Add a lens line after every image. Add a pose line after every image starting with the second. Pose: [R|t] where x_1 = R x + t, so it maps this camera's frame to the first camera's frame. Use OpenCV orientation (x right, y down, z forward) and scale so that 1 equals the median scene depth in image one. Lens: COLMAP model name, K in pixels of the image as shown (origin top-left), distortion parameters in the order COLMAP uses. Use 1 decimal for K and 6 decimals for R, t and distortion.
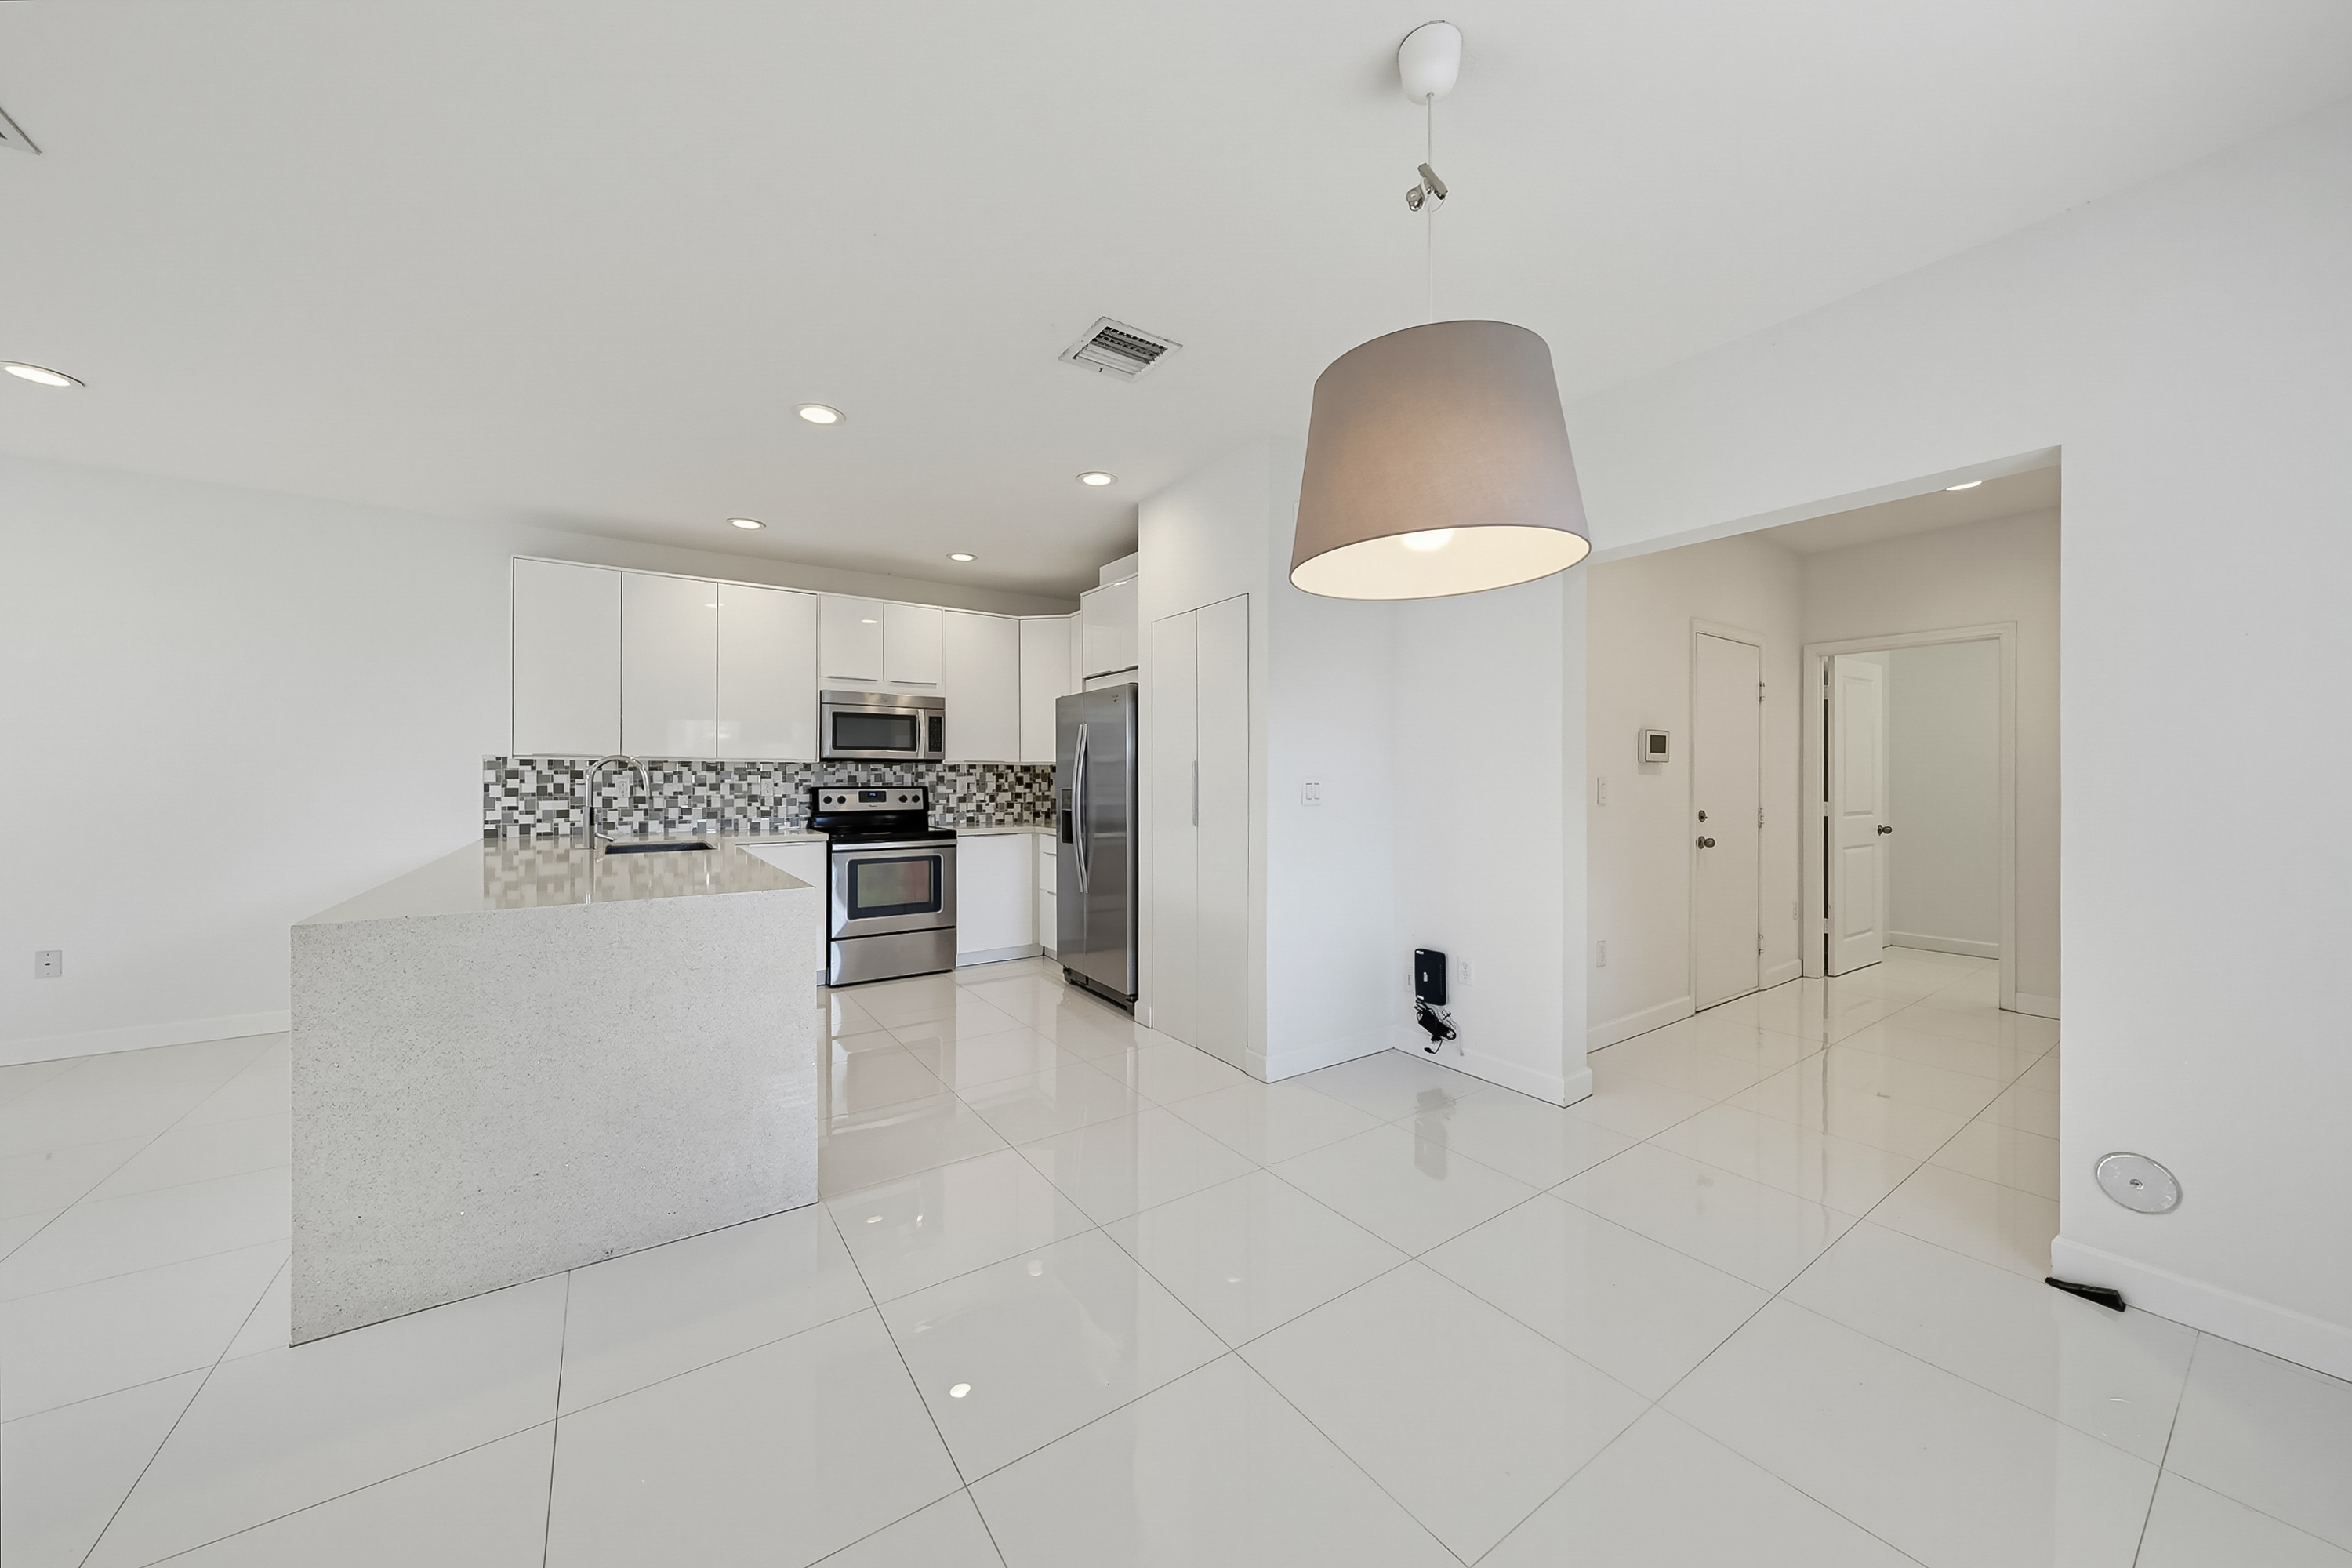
lens RADIAL K [[808.5, 0, 1179.7], [0, 808.5, 777.6], [0, 0, 1]] dist [0.001151, 0.000065]
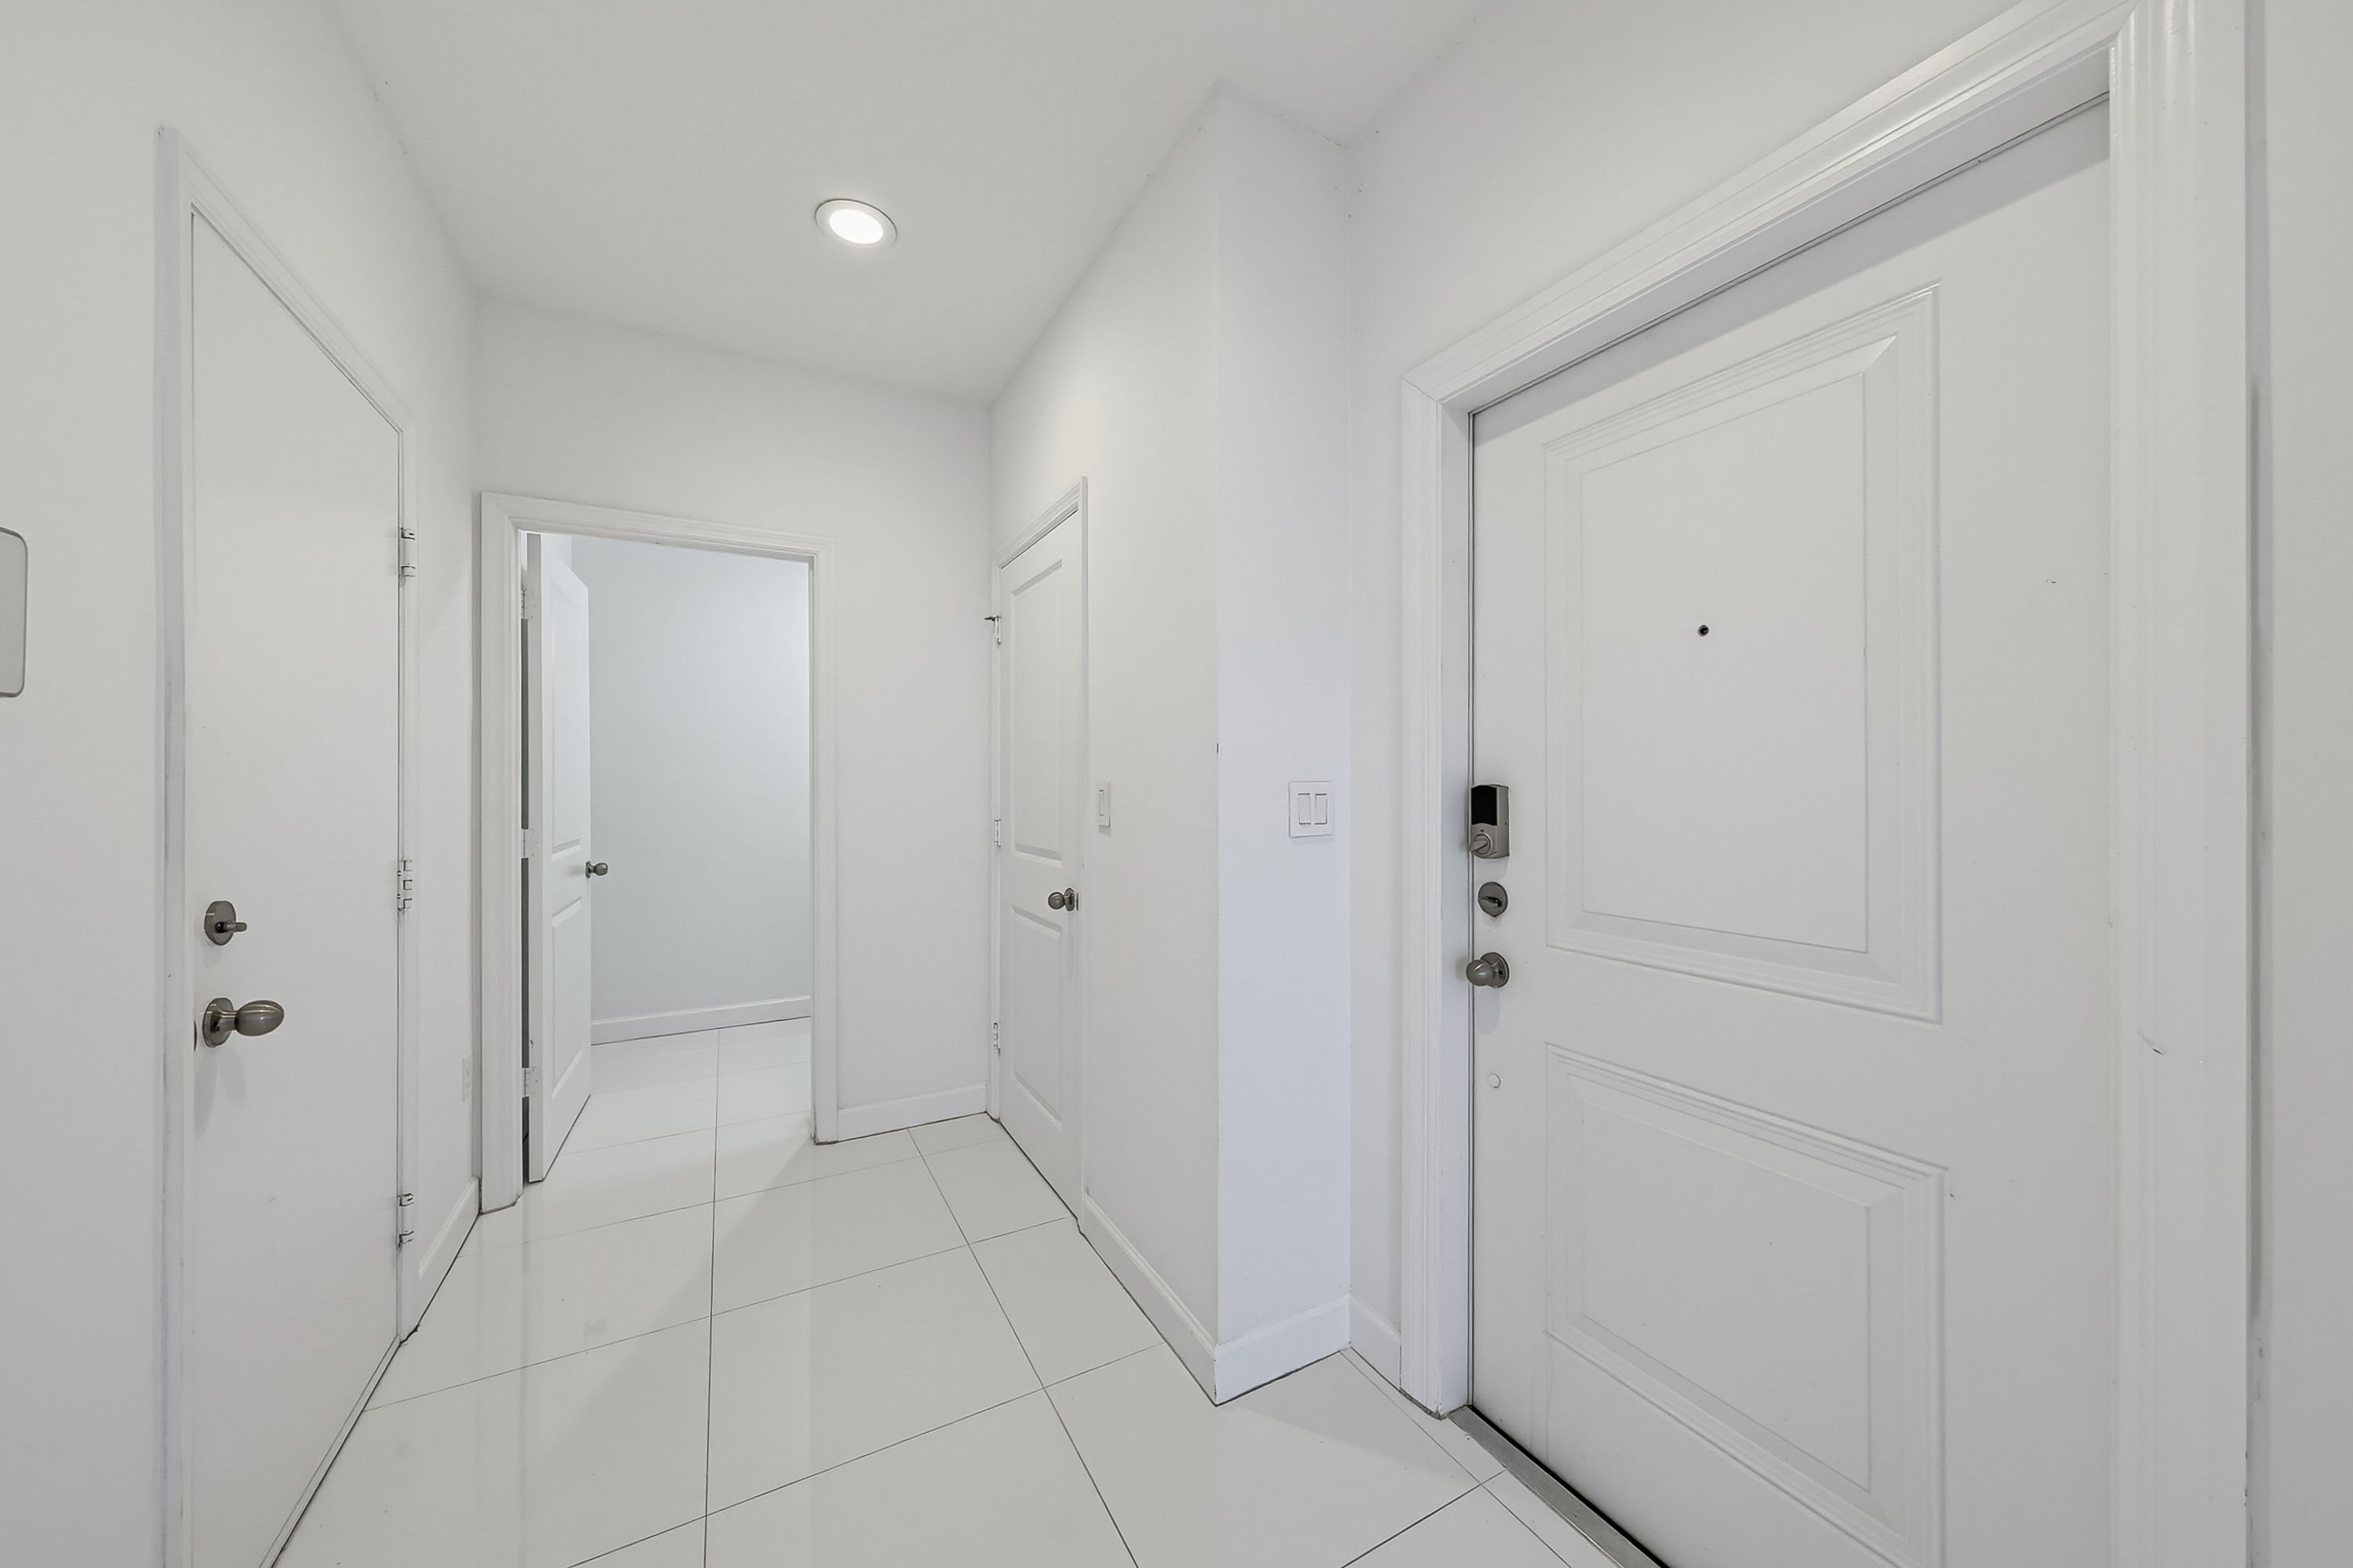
lens RADIAL K [[808.9, 0, 1180.2], [0, 808.9, 777.6], [0, 0, 1]] dist [0.001151, 0.000065]
pose [[0.092256, 0.003067, 0.995731, 0.390803], [0.001706, 0.999993, -0.003238, 0.000155], [-0.995734, 0.001997, 0.092250, 0.632005]]
